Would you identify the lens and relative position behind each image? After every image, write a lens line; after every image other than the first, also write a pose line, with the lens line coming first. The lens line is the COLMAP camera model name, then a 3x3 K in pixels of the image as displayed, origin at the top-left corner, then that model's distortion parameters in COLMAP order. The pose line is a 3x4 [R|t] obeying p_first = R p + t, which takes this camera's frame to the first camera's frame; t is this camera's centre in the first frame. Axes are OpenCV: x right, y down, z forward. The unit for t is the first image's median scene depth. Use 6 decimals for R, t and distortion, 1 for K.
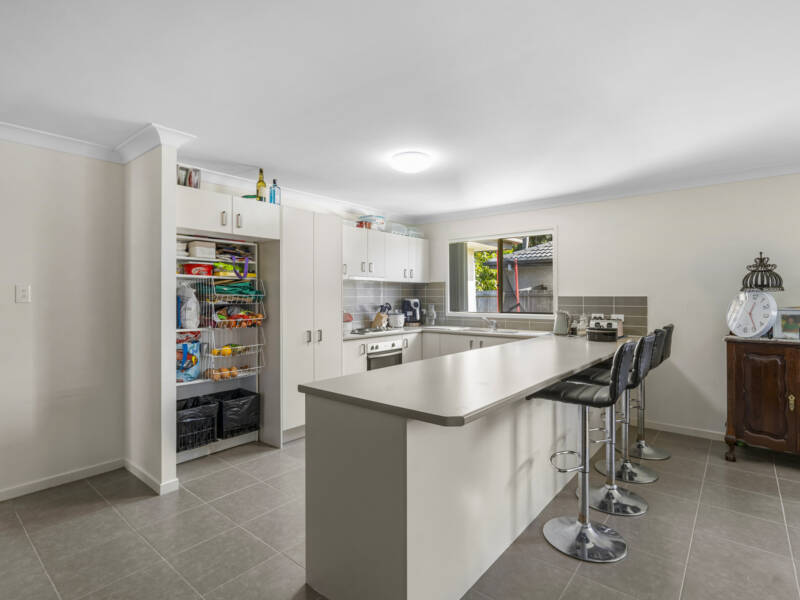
lens RADIAL K [[412.2, 0, 398.1], [0, 412.2, 302.2], [0, 0, 1]] dist [-0.006951, 0.000040]
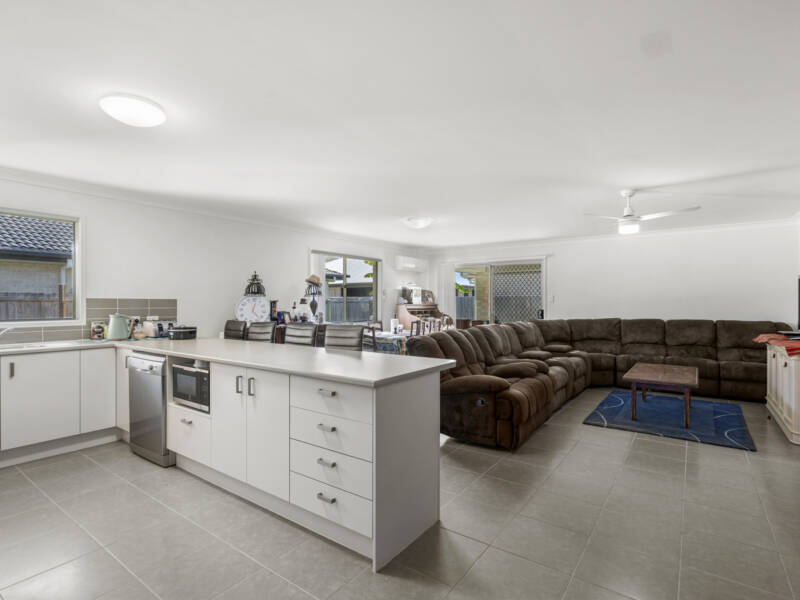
lens RADIAL K [[412.2, 0, 398.7], [0, 412.2, 303.4], [0, 0, 1]] dist [-0.006951, 0.000040]
pose [[-0.065437, -0.004498, 0.997847, -0.721976], [0.009097, 0.999946, 0.005104, -0.002727], [-0.997815, 0.009412, -0.065393, 0.558649]]
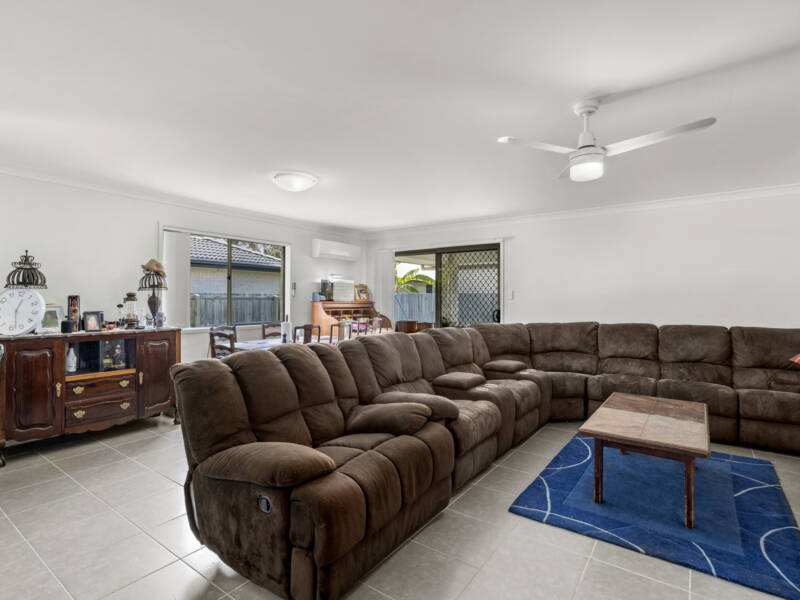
lens RADIAL K [[412.2, 0, 399.1], [0, 412.2, 297.1], [0, 0, 1]] dist [-0.006951, 0.000040]
pose [[-0.065684, 0.003440, 0.997835, -0.195561], [0.004462, 0.999985, -0.003153, 0.001834], [-0.997830, 0.004246, -0.065698, 0.140449]]
